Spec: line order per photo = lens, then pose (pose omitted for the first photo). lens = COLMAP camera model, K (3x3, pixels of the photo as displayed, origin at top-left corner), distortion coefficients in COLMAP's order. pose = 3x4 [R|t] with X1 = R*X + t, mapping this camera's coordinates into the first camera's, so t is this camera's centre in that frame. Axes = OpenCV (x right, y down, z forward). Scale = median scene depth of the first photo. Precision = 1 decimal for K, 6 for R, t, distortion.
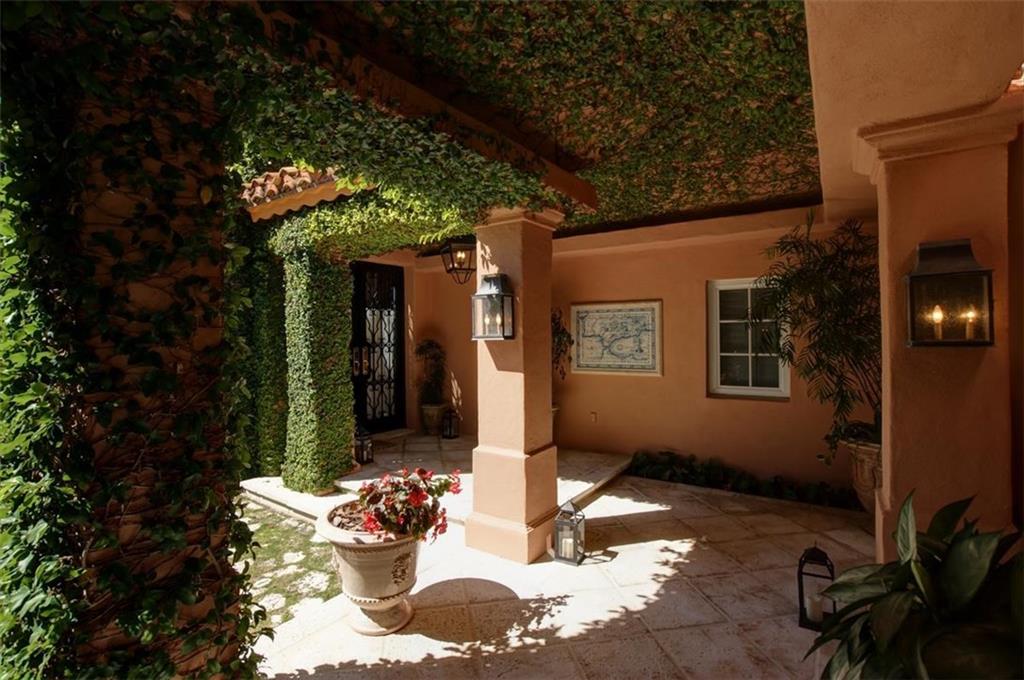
lens RADIAL K [[492.8, 0, 498.9], [0, 492.8, 334.3], [0, 0, 1]] dist [-0.071651, 0.035086]
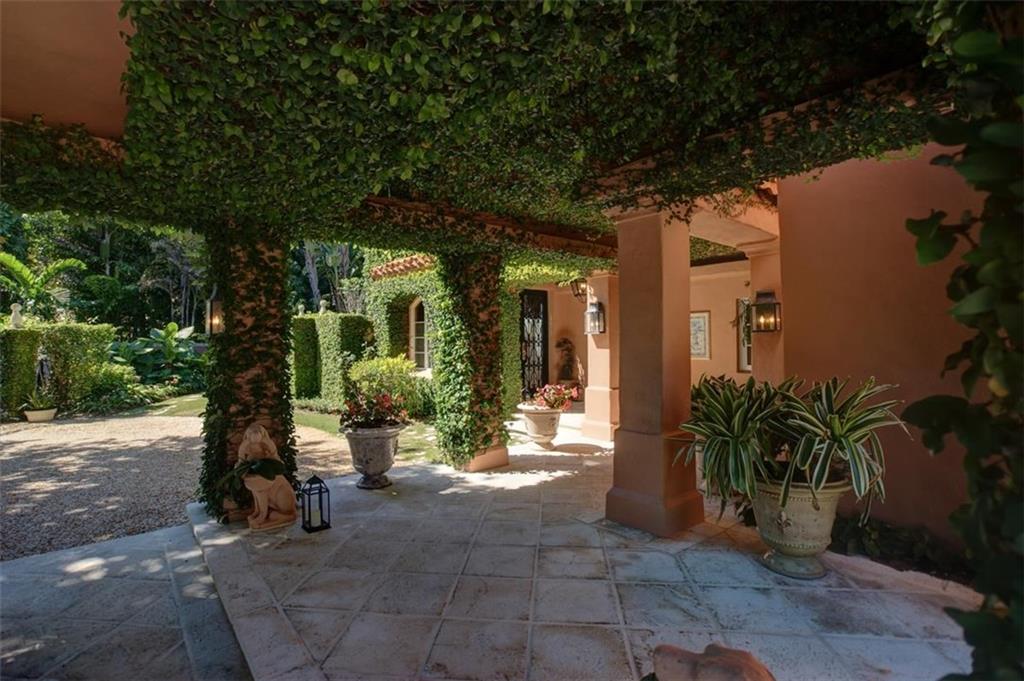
lens RADIAL K [[492.8, 0, 498.9], [0, 492.8, 334.8], [0, 0, 1]] dist [-0.071651, 0.035086]
pose [[0.962548, -0.002008, -0.271103, 0.162136], [-0.002123, 0.999886, -0.014945, 0.048147], [0.271102, 0.014961, 0.962434, -1.105012]]
